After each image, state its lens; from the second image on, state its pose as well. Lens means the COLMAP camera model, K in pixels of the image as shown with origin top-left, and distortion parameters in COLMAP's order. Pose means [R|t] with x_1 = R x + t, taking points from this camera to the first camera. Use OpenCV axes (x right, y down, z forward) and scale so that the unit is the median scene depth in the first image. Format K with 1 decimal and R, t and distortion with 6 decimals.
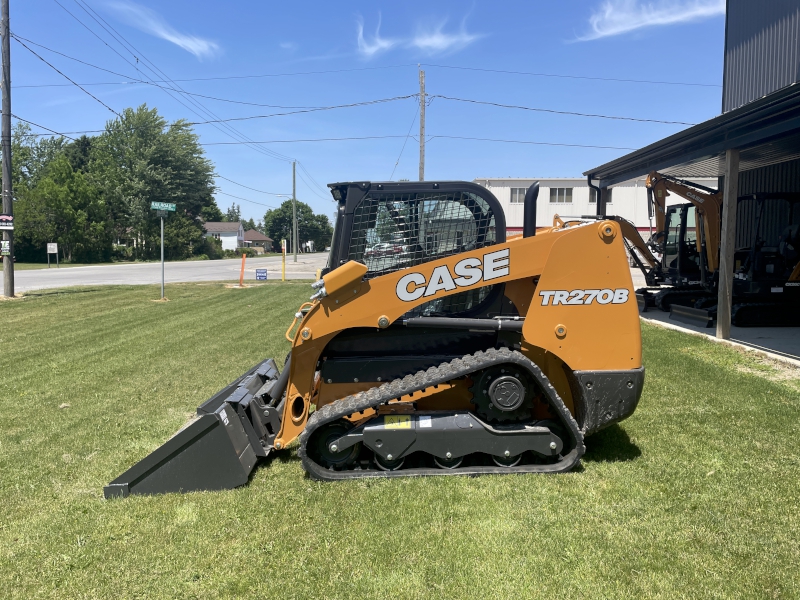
lens RADIAL K [[608.6, 0, 400.0], [0, 608.6, 300.0], [0, 0, 1]] dist [0.084248, -0.108119]
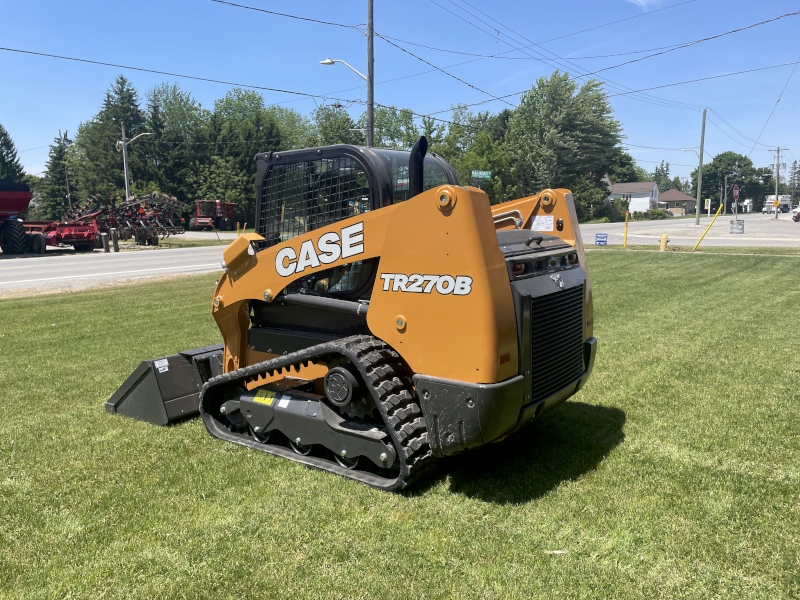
lens RADIAL K [[608.6, 0, 400.0], [0, 608.6, 300.0], [0, 0, 1]] dist [0.084248, -0.108119]
pose [[0.768519, 0.080262, -0.634773, 0.772155], [-0.041304, 0.996255, 0.075963, -0.042077], [0.638492, -0.032160, 0.768956, 0.368646]]
